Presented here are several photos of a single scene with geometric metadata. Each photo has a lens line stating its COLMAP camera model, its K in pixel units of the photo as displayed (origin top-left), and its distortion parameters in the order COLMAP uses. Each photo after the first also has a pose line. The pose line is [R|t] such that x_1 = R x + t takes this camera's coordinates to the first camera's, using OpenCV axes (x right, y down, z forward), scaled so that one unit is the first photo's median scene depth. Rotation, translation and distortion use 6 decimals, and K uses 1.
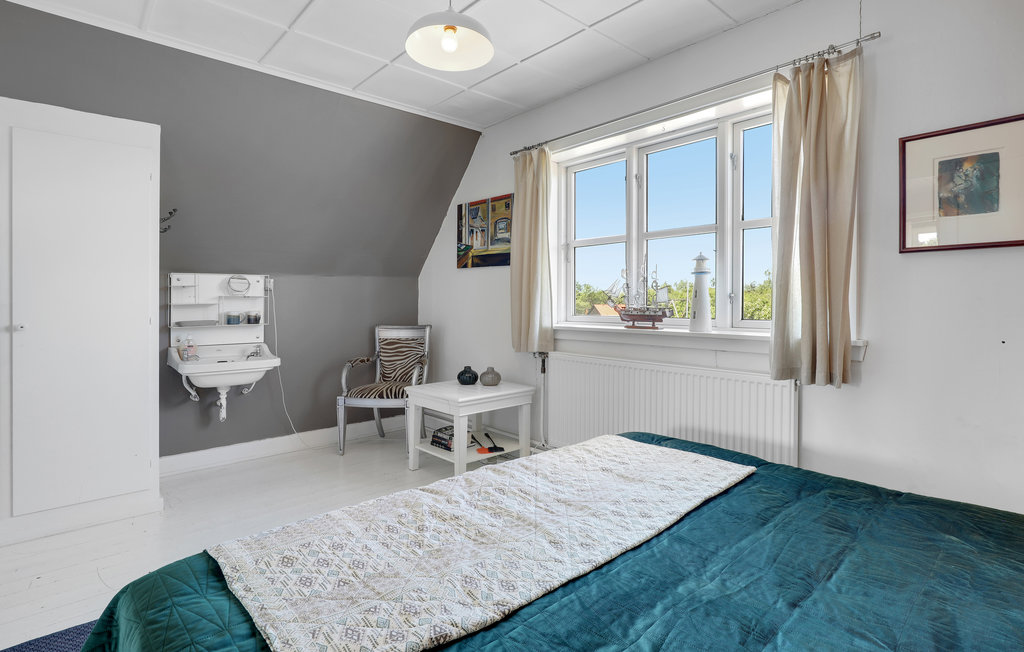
lens RADIAL K [[494.9, 0, 514.0], [0, 494.9, 300.8], [0, 0, 1]] dist [-0.000772, -0.000149]
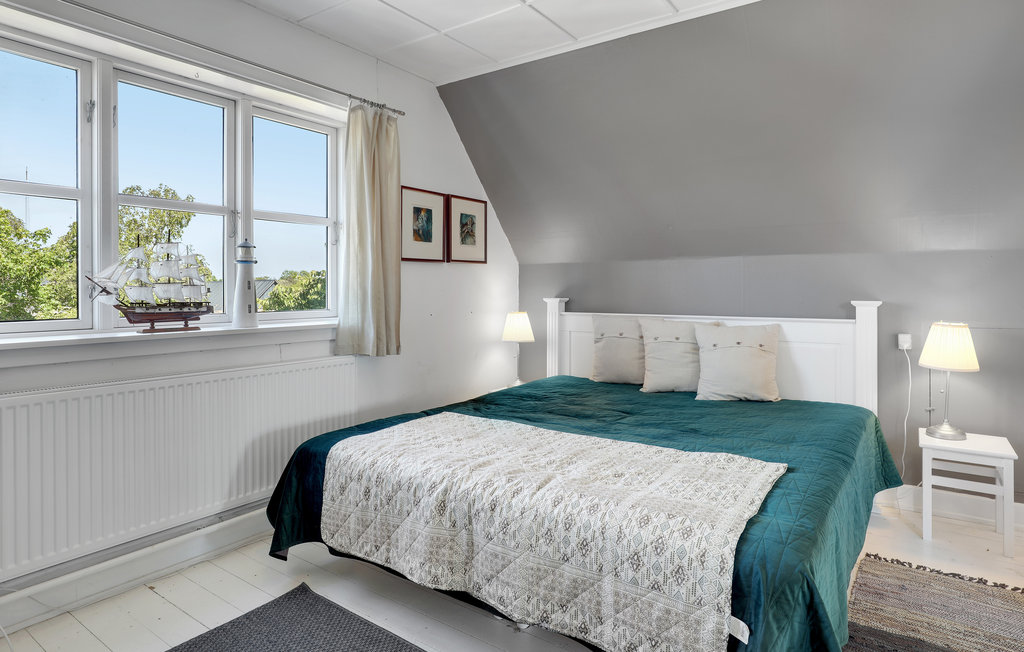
lens RADIAL K [[581.4, 0, 513.2], [0, 581.4, 293.3], [0, 0, 1]] dist [-0.000463, -0.000019]
pose [[-0.216532, 0.002256, 0.976273, -0.834875], [0.006287, 0.999980, -0.000917, 0.005456], [-0.976255, 0.005940, -0.216542, 0.849208]]
